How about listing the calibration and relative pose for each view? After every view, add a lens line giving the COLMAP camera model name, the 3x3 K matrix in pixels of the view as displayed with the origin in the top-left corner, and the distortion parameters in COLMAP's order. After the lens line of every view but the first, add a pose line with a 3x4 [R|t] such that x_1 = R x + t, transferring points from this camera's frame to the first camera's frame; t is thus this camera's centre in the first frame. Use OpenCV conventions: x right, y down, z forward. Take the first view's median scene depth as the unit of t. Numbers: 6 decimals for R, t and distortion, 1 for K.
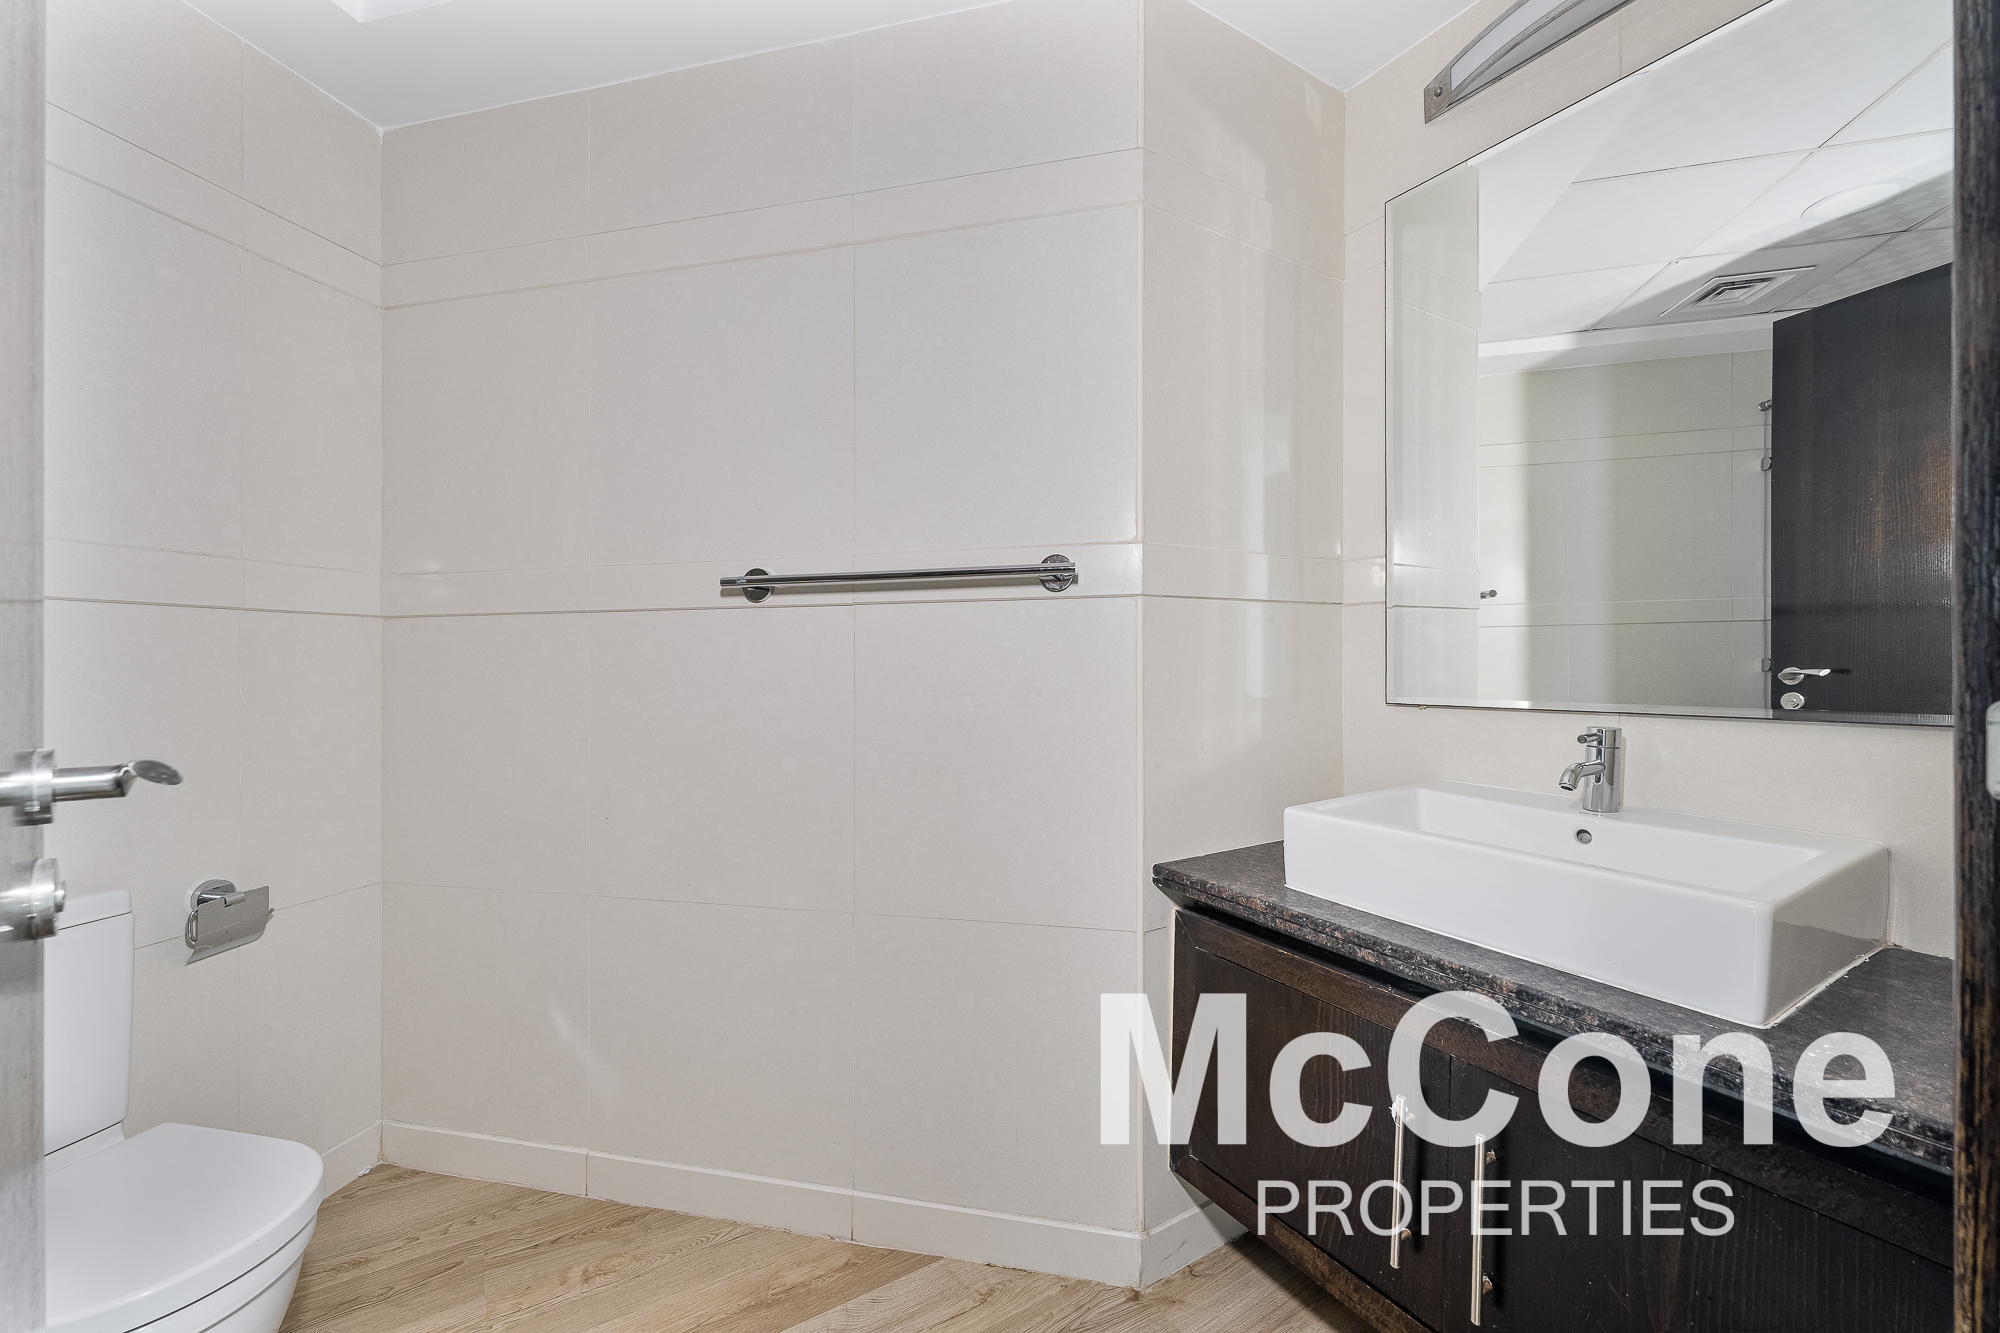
lens RADIAL K [[824.3, 0, 967.0], [0, 824.3, 662.6], [0, 0, 1]] dist [0.000789, -0.000033]
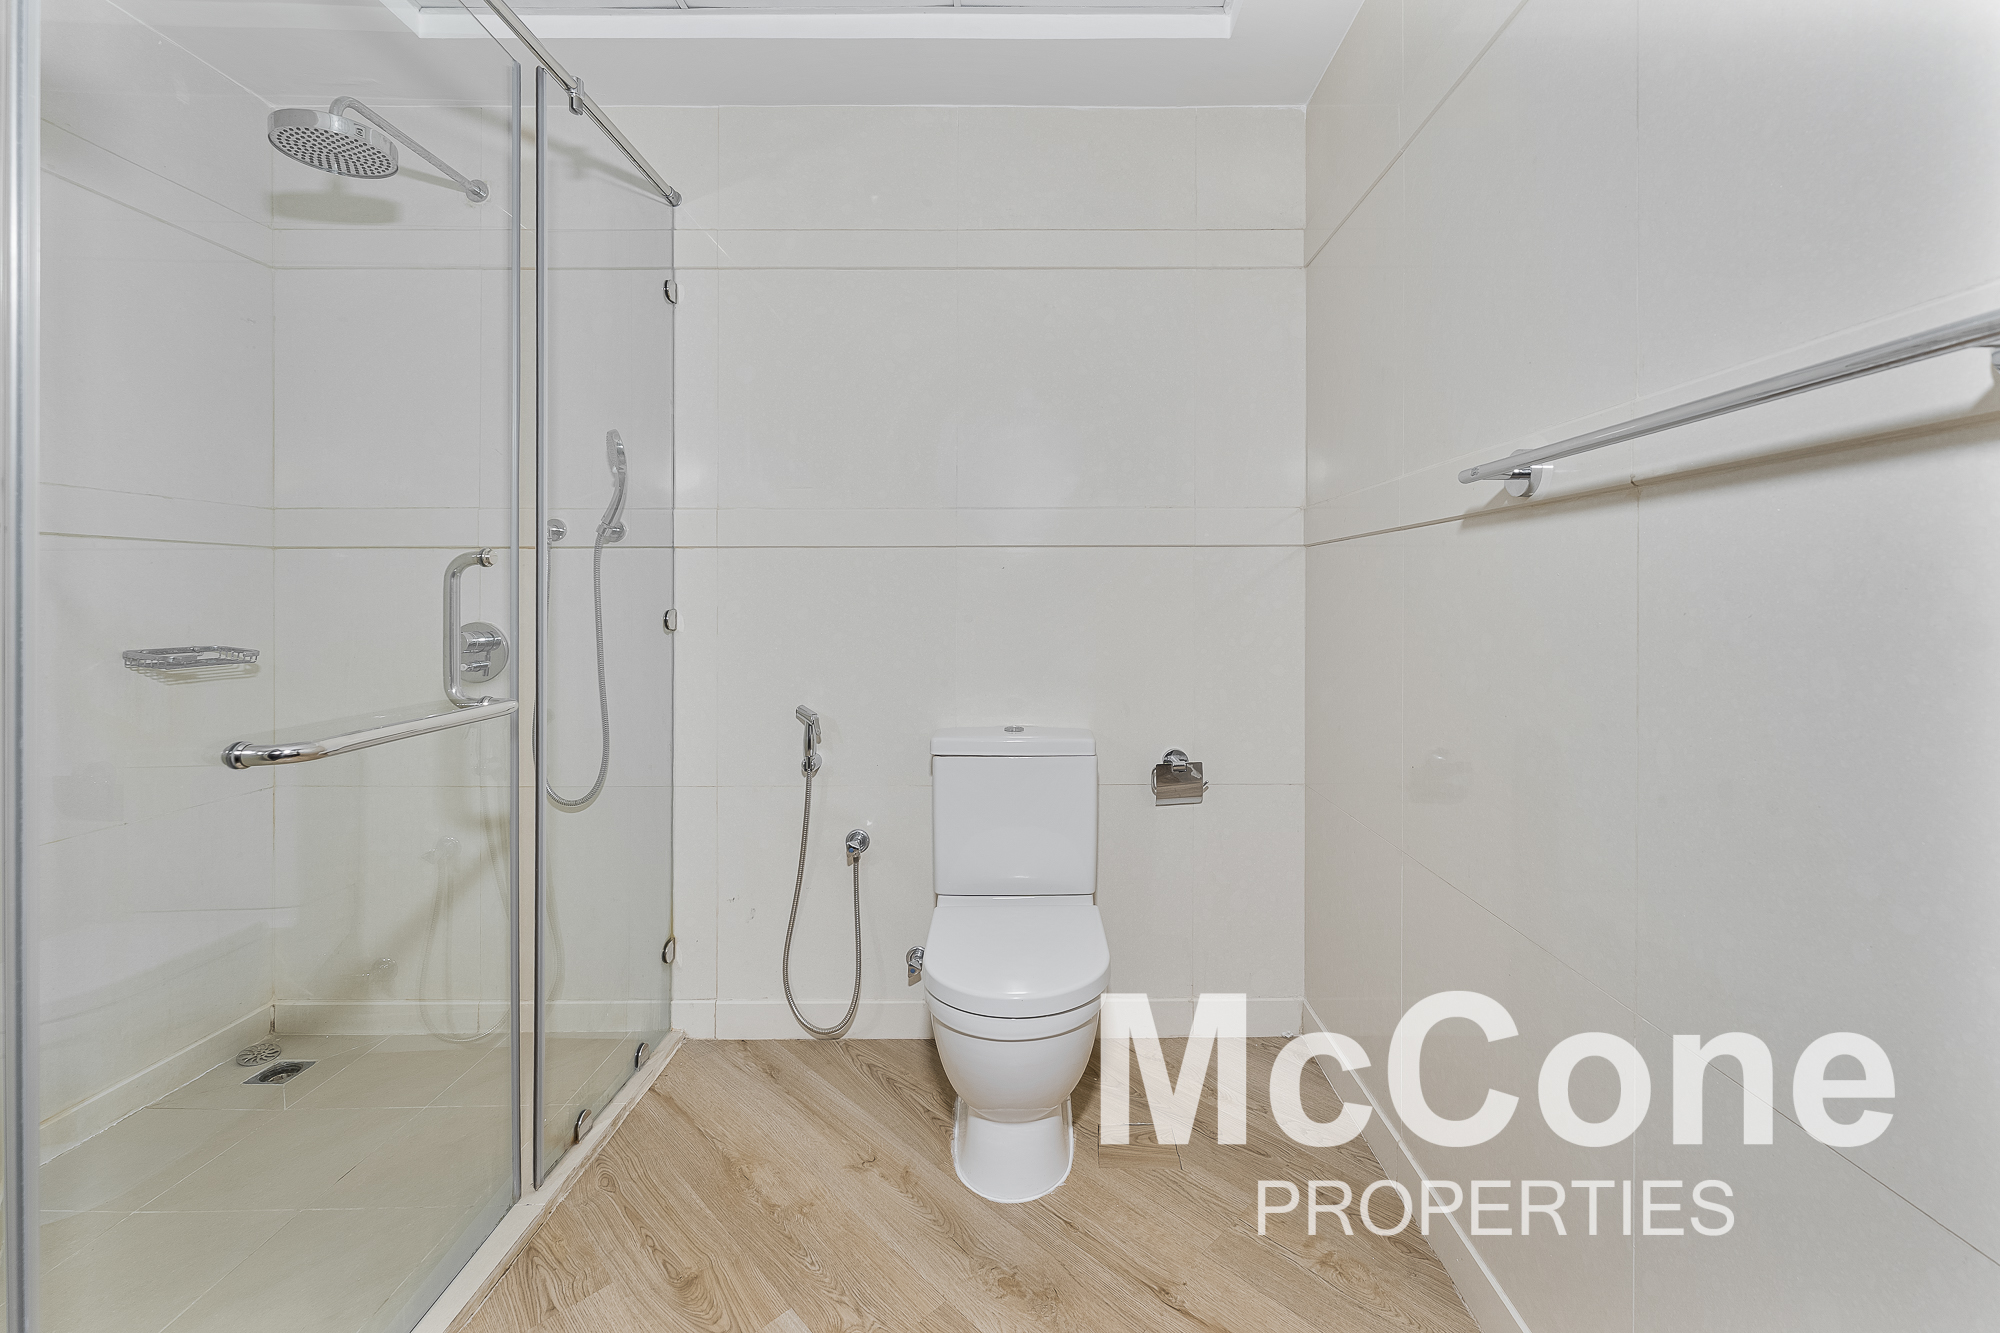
lens RADIAL K [[815.8, 0, 1008.3], [0, 815.8, 587.9], [0, 0, 1]] dist [-0.000025, -0.000165]
pose [[0.247831, 0.000071, -0.968803, 0.316581], [-0.001847, 0.999998, -0.000399, 0.002888], [0.968802, 0.001889, 0.247831, 0.424190]]
